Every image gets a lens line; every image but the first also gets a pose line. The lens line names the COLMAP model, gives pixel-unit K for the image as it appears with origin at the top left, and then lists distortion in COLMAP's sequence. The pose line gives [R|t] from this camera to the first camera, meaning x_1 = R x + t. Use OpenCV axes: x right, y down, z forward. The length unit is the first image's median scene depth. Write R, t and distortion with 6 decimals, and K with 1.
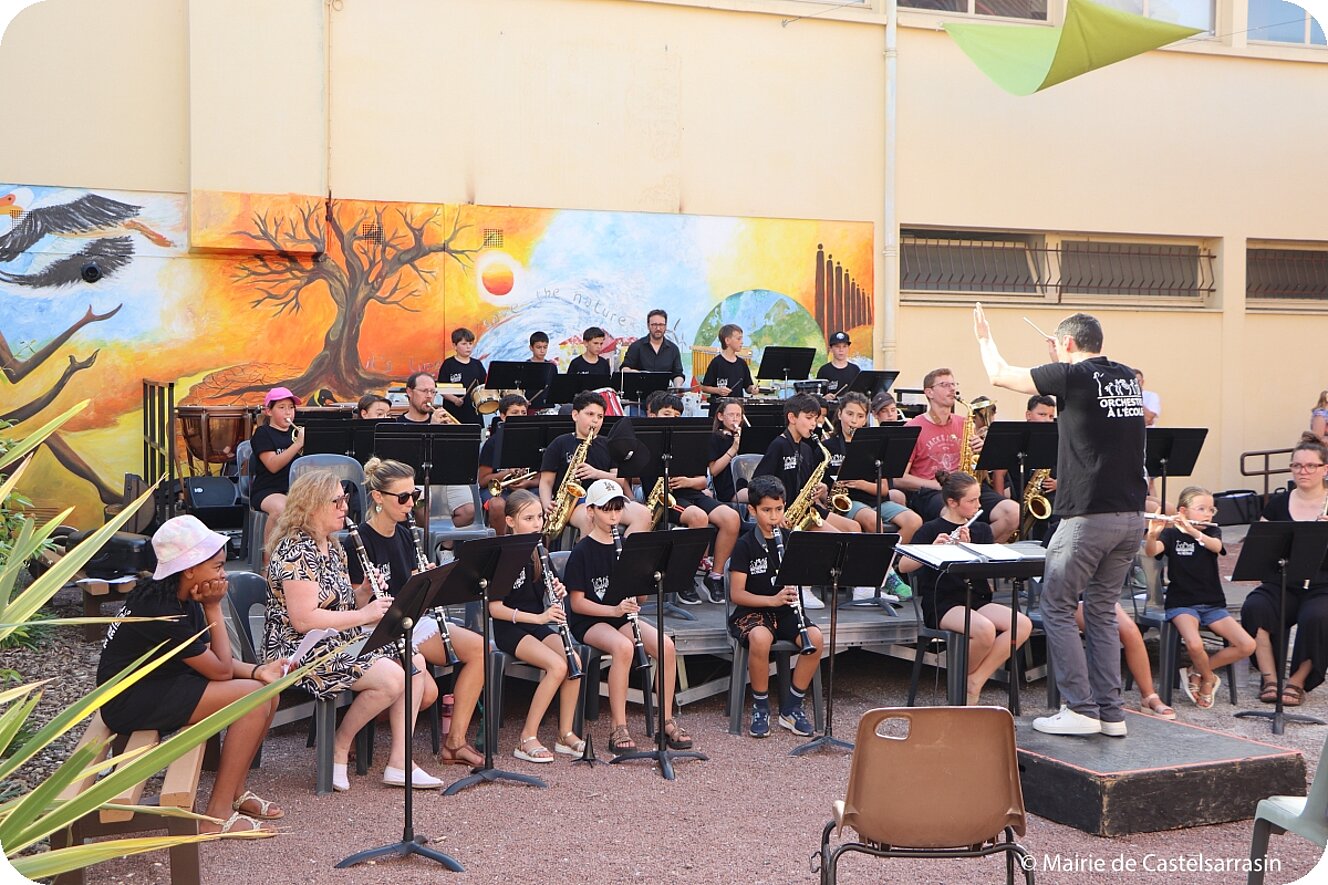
lens RADIAL K [[1566.4, 0, 655.5], [0, 1566.4, 449.5], [0, 0, 1]] dist [0.035290, 0.000000]
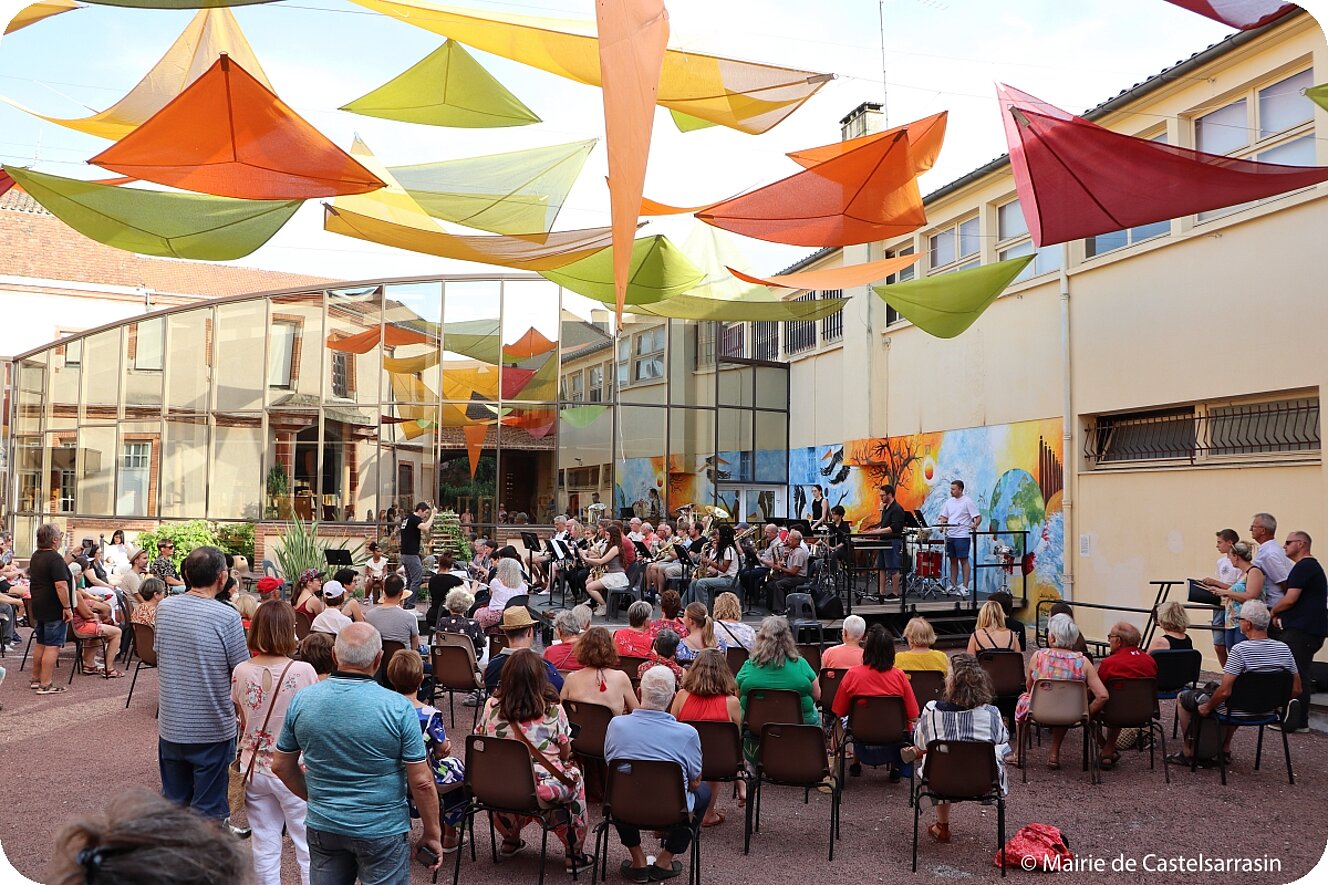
lens RADIAL K [[1100.7, 0, 658.1], [0, 1100.7, 433.9], [0, 0, 1]] dist [-0.160653, 0.116580]
pose [[-0.094771, -0.066946, -0.993246, 1.273095], [-0.054692, 0.996579, -0.061952, -0.055479], [0.993996, 0.048452, -0.098108, 0.823057]]
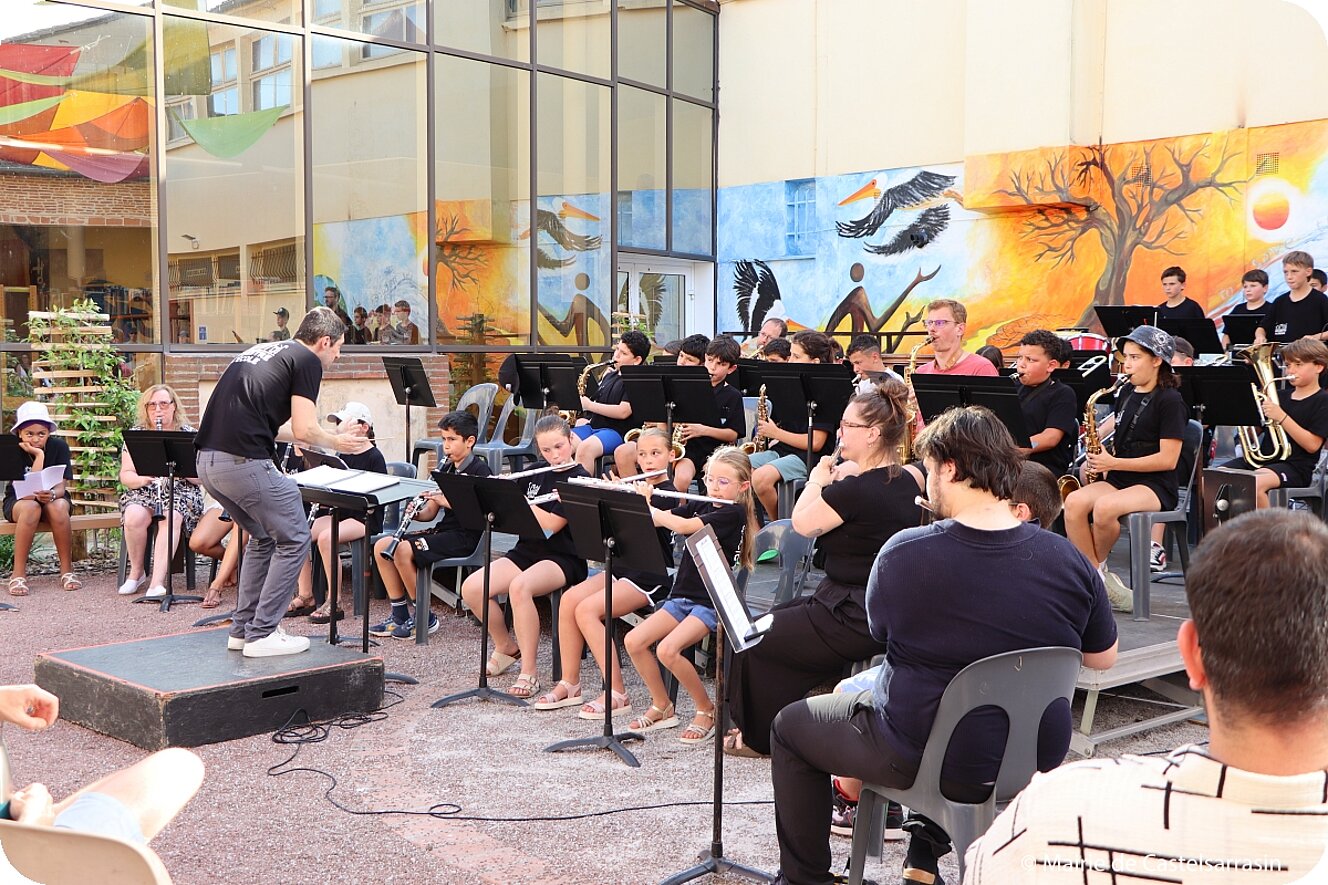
lens RADIAL K [[1566.4, 0, 677.4], [0, 1566.4, 433.1], [0, 0, 1]] dist [0.035290, 0.000000]
pose [[0.360281, 0.048986, -0.931557, 0.610837], [-0.039713, 0.998520, 0.037148, -0.006120], [0.931998, 0.023611, 0.361693, 0.396014]]
